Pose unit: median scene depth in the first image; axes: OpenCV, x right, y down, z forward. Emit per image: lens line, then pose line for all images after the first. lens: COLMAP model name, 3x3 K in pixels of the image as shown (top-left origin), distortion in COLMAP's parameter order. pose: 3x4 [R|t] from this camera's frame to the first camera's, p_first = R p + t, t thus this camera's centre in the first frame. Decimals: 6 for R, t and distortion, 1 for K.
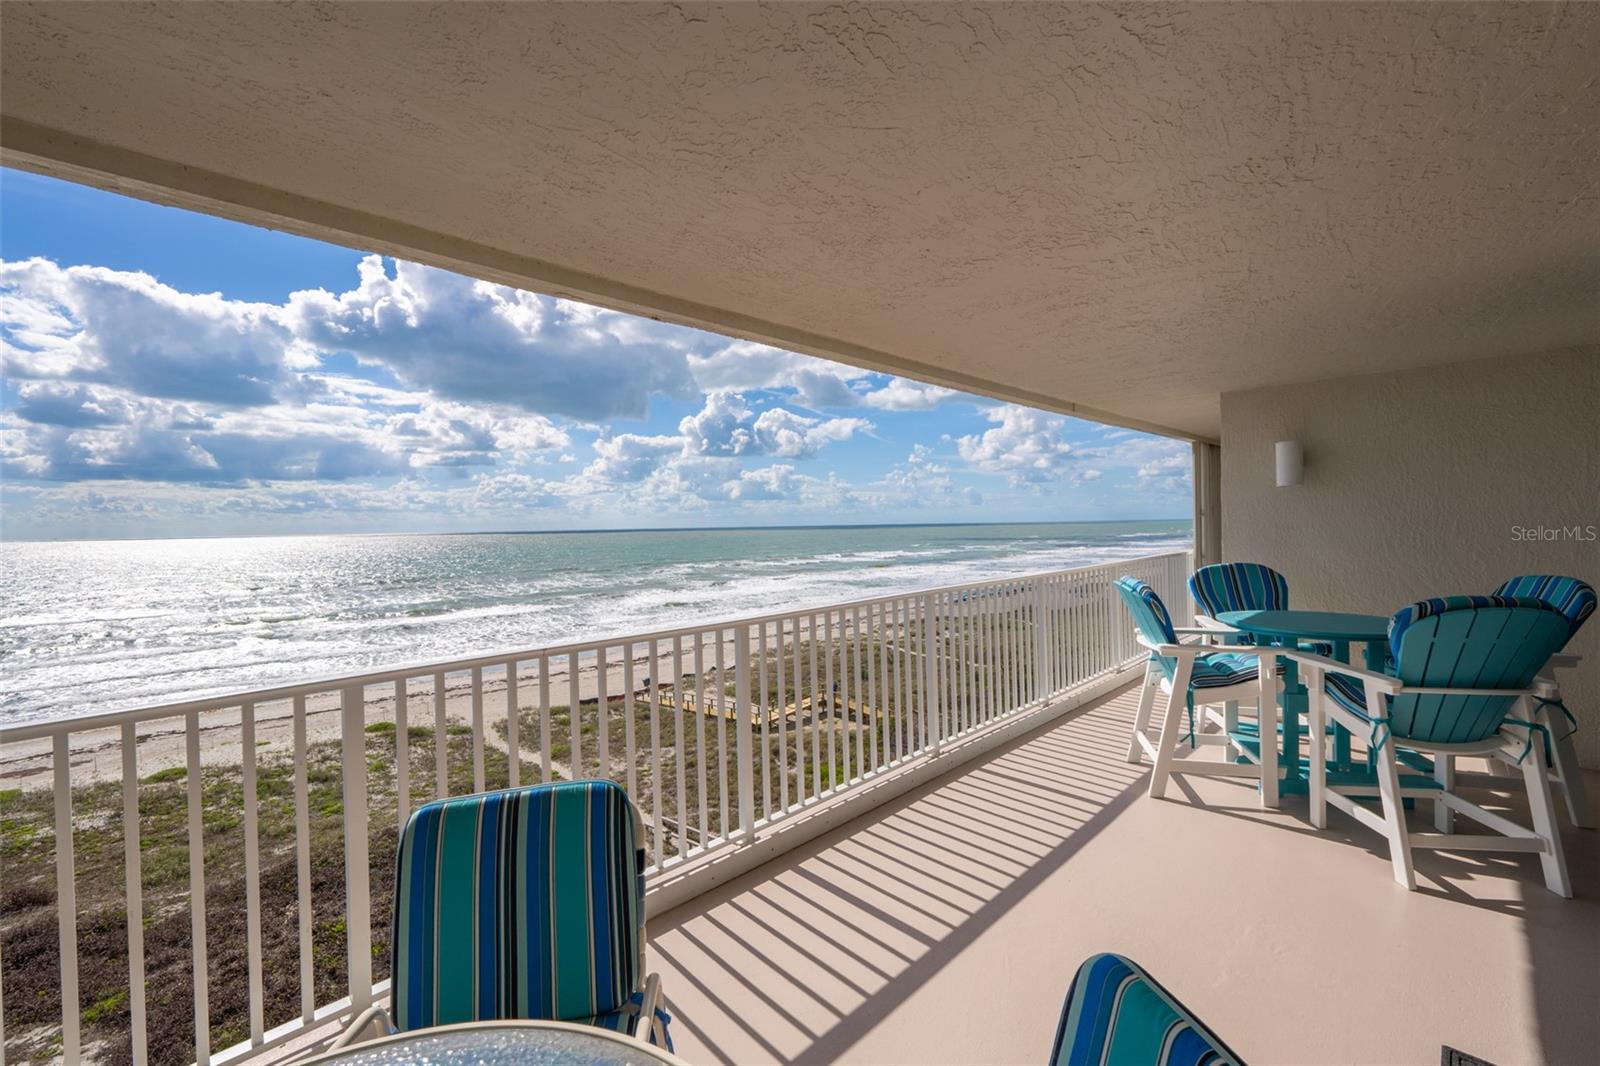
lens RADIAL K [[676.8, 0, 804.6], [0, 676.8, 532.0], [0, 0, 1]] dist [0.003288, 0.000538]
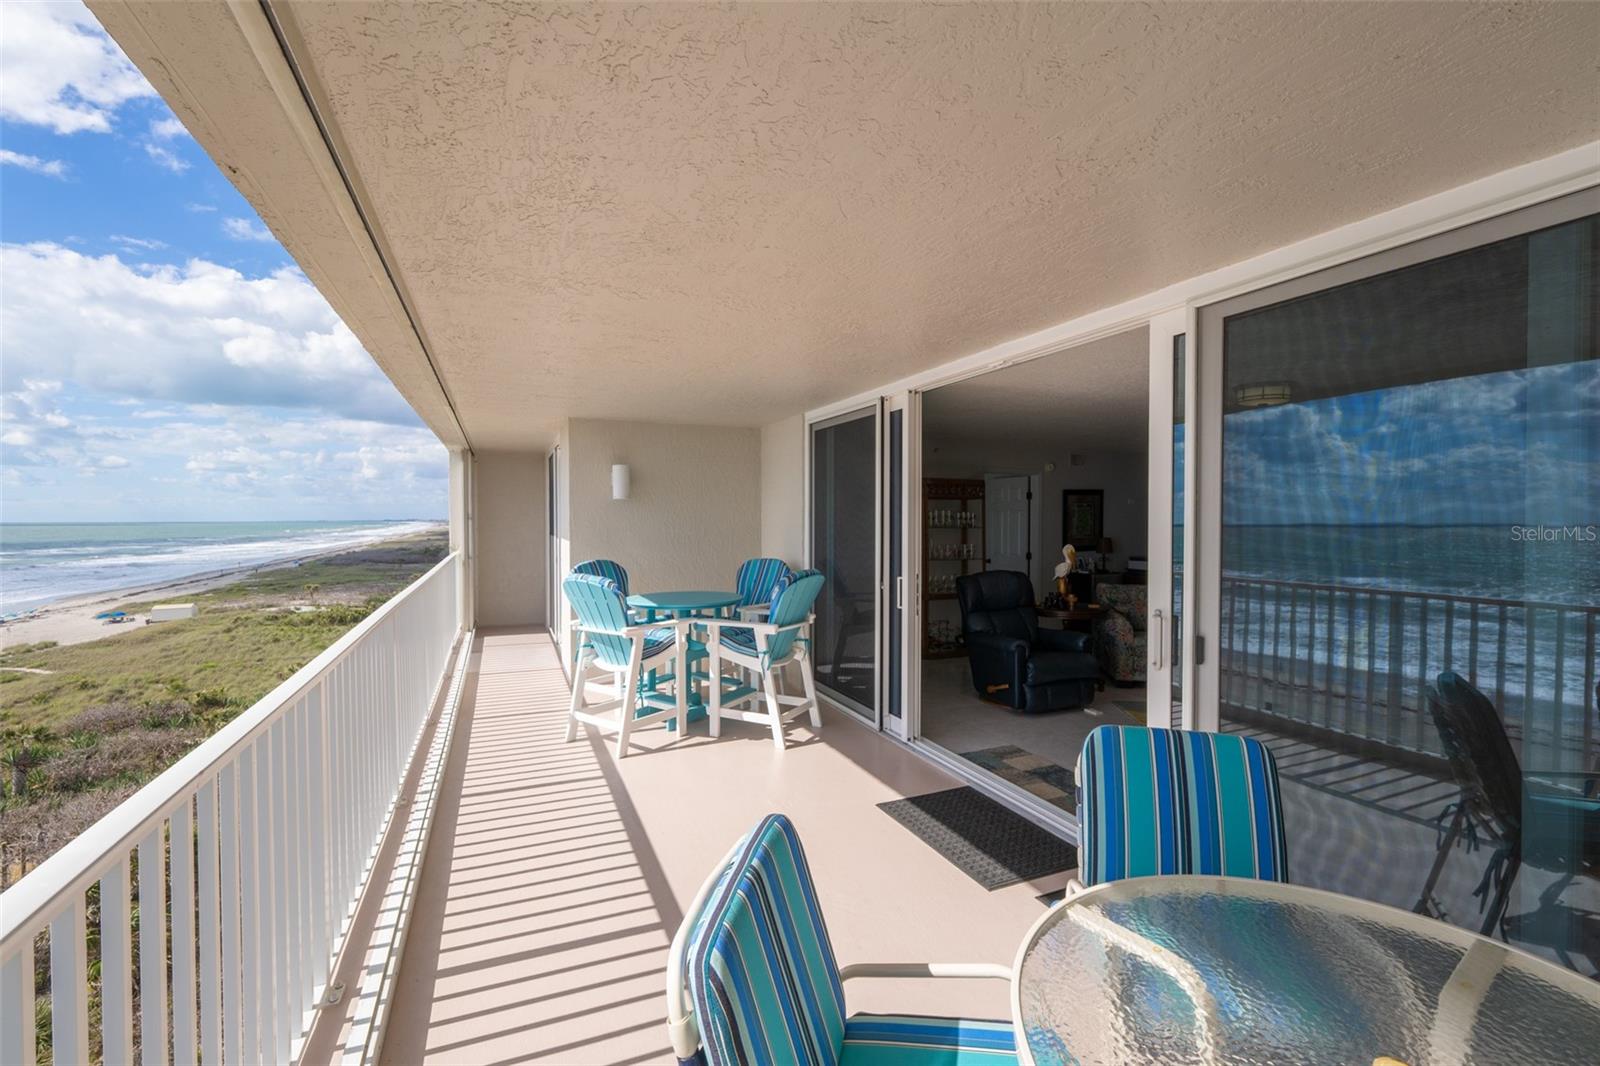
lens RADIAL K [[676.8, 0, 796.1], [0, 676.8, 534.7], [0, 0, 1]] dist [0.003288, 0.000538]
pose [[0.362098, -0.005989, 0.932121, -0.493992], [0.006690, 0.999970, 0.003826, -0.003271], [-0.932116, 0.004850, 0.362127, 0.286760]]
